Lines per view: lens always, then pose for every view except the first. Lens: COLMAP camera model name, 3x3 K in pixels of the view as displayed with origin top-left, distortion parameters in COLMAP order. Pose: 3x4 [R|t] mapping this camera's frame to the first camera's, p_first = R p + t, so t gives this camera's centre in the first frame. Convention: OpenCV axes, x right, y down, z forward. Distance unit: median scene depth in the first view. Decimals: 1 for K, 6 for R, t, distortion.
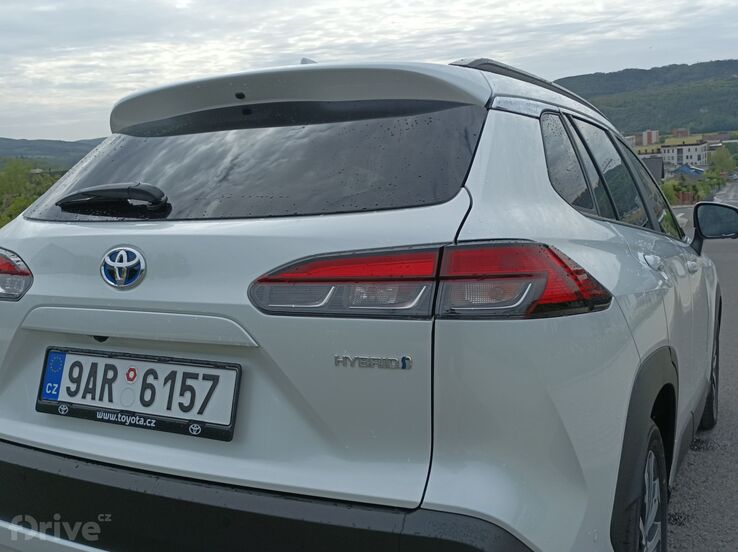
lens RADIAL K [[736.2, 0, 368.4], [0, 736.2, 273.1], [0, 0, 1]] dist [0.021939, 0.000000]
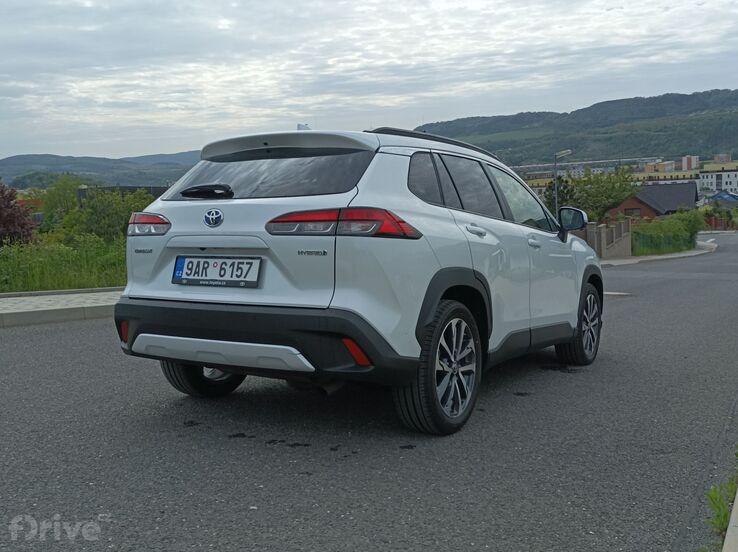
lens RADIAL K [[736.2, 0, 364.6], [0, 736.2, 279.3], [0, 0, 1]] dist [0.021939, 0.000000]
pose [[0.998473, 0.022032, -0.050661, 0.270634], [-0.023021, 0.999554, -0.019021, 0.219515], [0.050219, 0.020159, 0.998535, -1.311570]]
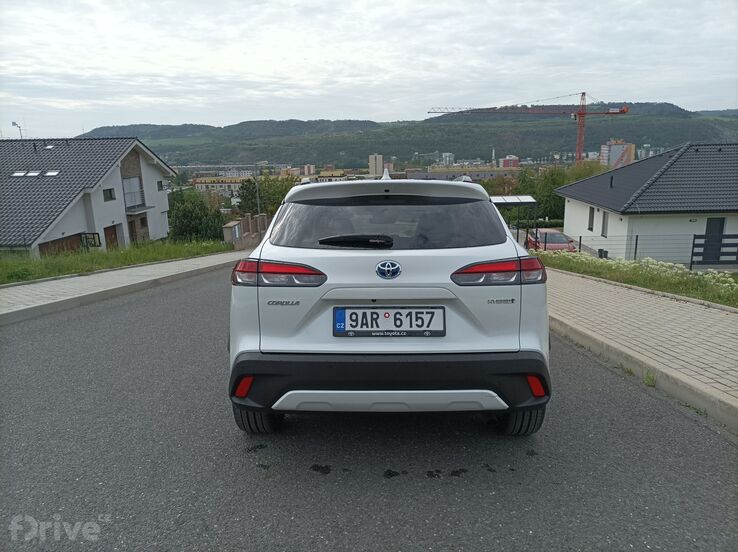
lens RADIAL K [[548.6, 0, 367.6], [0, 548.6, 270.3], [0, 0, 1]] dist [0.035048, -0.027530]
pose [[0.892079, -0.028137, 0.451003, -1.174454], [0.024554, 0.999603, 0.013795, -0.031216], [-0.451213, -0.001232, 0.892416, -0.535677]]
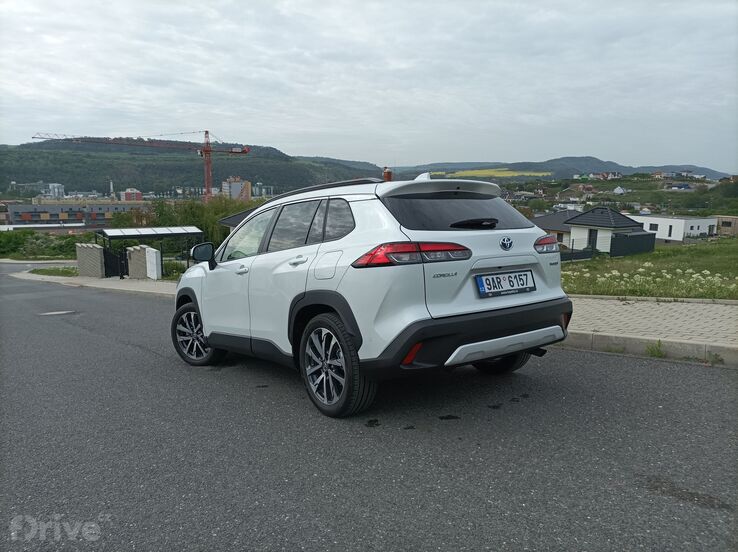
lens RADIAL K [[548.6, 0, 369.9], [0, 548.6, 282.4], [0, 0, 1]] dist [0.035048, -0.027530]
pose [[0.432563, -0.066514, 0.899147, -2.661752], [0.111853, 0.993530, 0.019685, 0.045089], [-0.894639, 0.092057, 0.437204, 0.508632]]
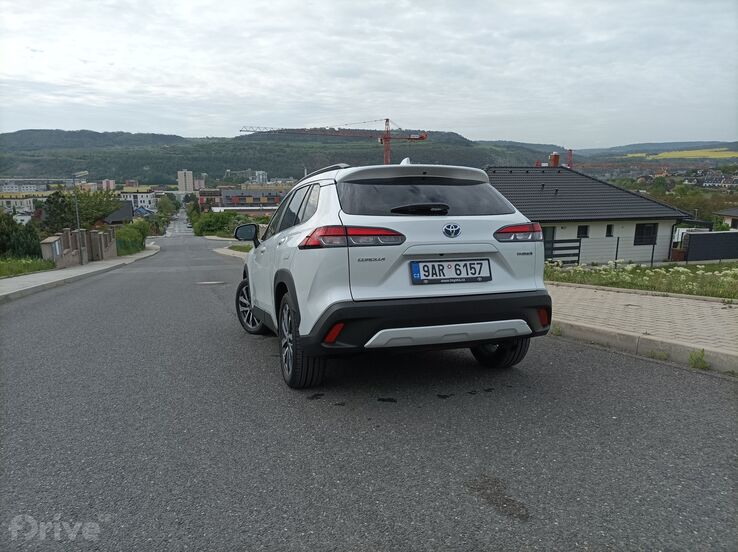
lens RADIAL K [[548.6, 0, 366.2], [0, 548.6, 278.6], [0, 0, 1]] dist [0.035048, -0.027530]
pose [[0.697410, -0.052028, 0.714781, -2.187742], [0.063715, 0.997913, 0.010470, 0.143721], [-0.713835, 0.038240, 0.699270, -0.323357]]
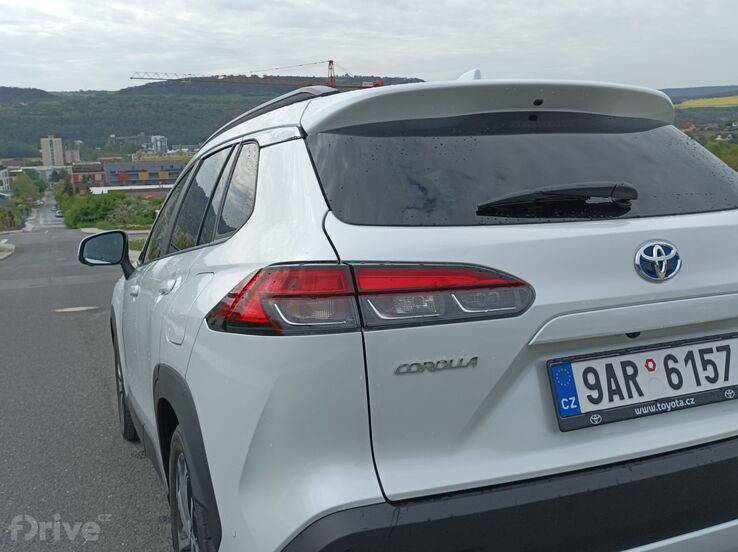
lens RADIAL K [[736.2, 0, 368.7], [0, 736.2, 276.3], [0, 0, 1]] dist [0.021939, 0.000000]
pose [[0.635080, -0.077714, 0.768527, -1.381205], [0.100987, 0.994740, 0.017137, -0.045078], [-0.765817, 0.066728, 0.639588, 0.639763]]
